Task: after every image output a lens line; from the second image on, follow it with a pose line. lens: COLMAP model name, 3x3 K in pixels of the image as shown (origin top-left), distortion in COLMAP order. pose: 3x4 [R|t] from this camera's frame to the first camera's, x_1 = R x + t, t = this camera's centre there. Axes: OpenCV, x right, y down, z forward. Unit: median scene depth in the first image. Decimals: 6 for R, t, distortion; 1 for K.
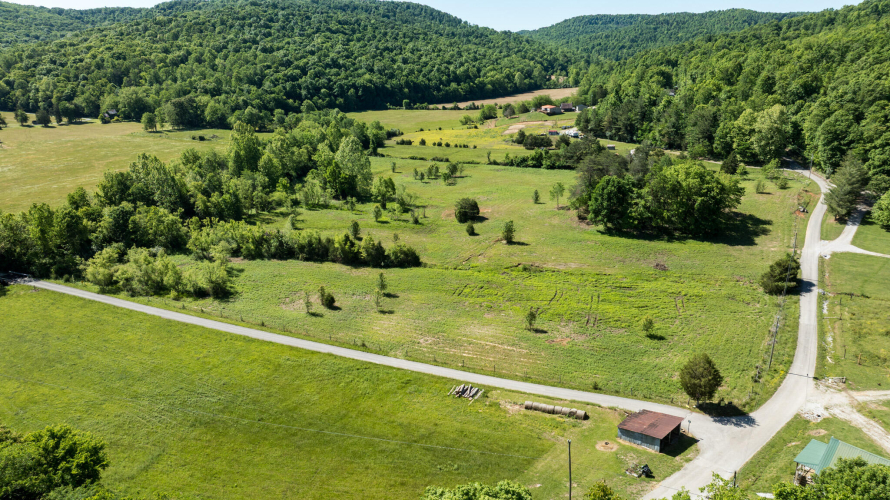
lens RADIAL K [[627.9, 0, 449.3], [0, 627.9, 243.0], [0, 0, 1]] dist [-0.038396, 0.039719]
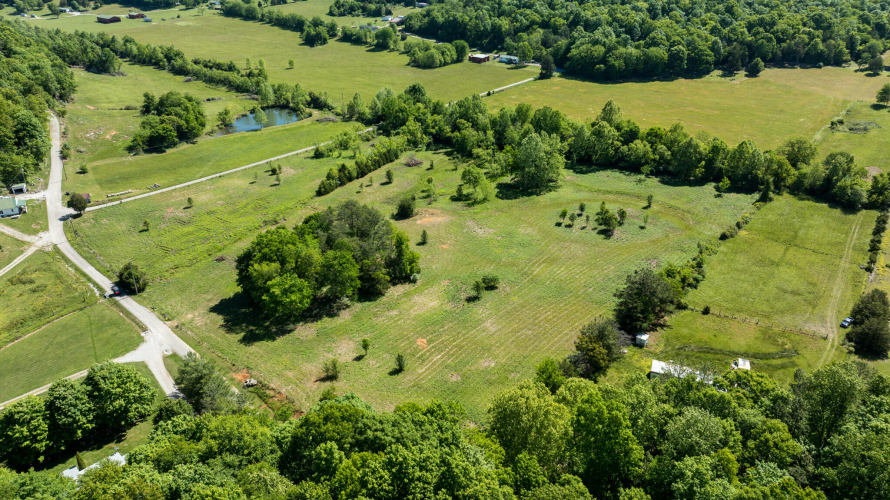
lens RADIAL K [[632.9, 0, 449.4], [0, 632.9, 238.7], [0, 0, 1]] dist [-0.040181, 0.041707]
pose [[-0.221144, 0.441548, -0.869558, 0.501639], [-0.282111, 0.824550, 0.490439, -0.286867], [0.933546, 0.353769, -0.057779, 0.556131]]
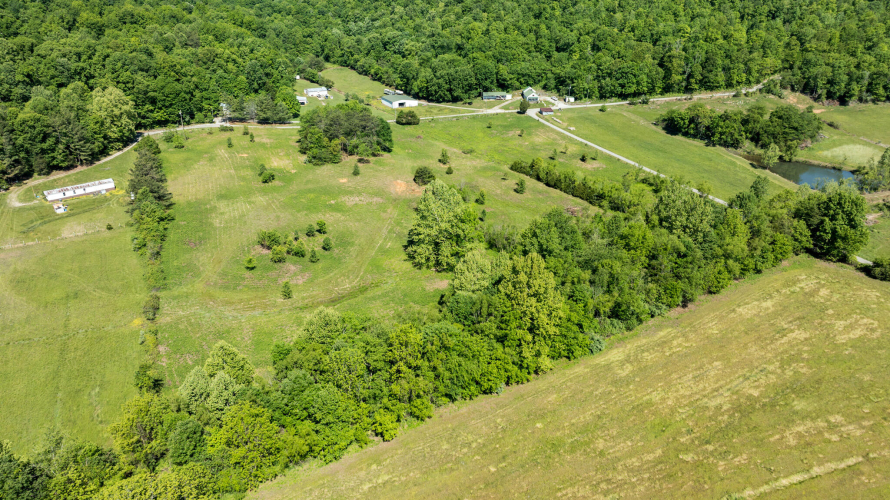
lens RADIAL K [[627.9, 0, 449.3], [0, 627.9, 243.0], [0, 0, 1]] dist [-0.038396, 0.039719]
pose [[-0.772260, -0.255725, 0.581566, -0.355593], [0.190827, 0.779769, 0.596277, -0.316902], [-0.605970, 0.571459, -0.553385, 0.819525]]
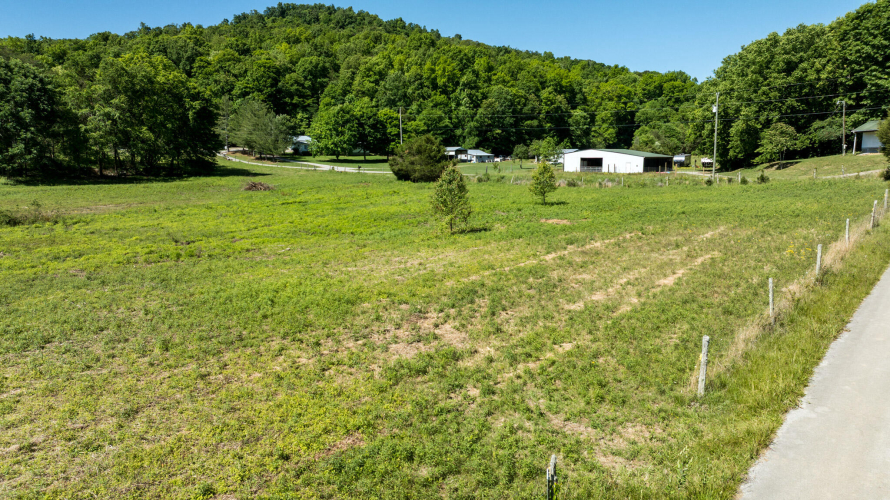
lens RADIAL K [[632.9, 0, 449.4], [0, 632.9, 238.7], [0, 0, 1]] dist [-0.040181, 0.041707]
pose [[0.239625, -0.119252, 0.963514, -0.049338], [0.285068, 0.957325, 0.047590, 0.036177], [-0.928071, 0.263264, 0.263394, 0.267236]]
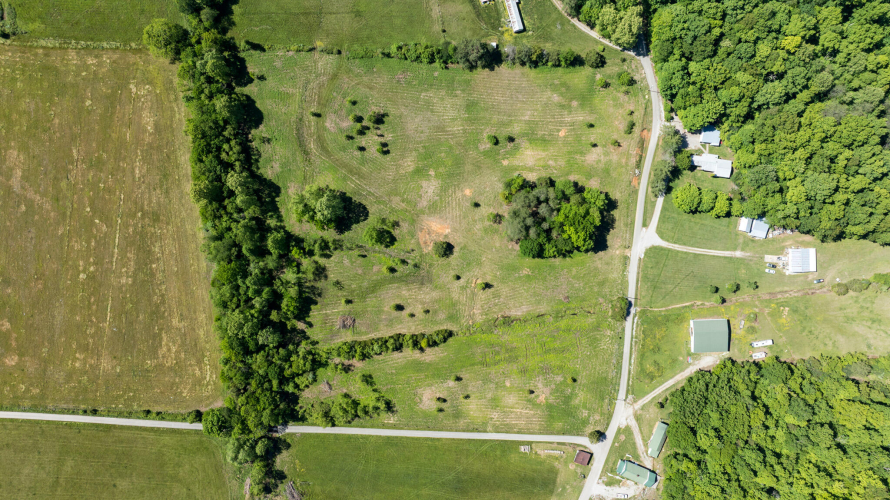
lens RADIAL K [[627.9, 0, 449.3], [0, 627.9, 243.0], [0, 0, 1]] dist [-0.038396, 0.039719]
pose [[0.910380, -0.413683, 0.008644, 0.018952], [0.119495, 0.282853, 0.951691, -0.734779], [-0.396143, -0.865367, 0.306937, 0.251951]]
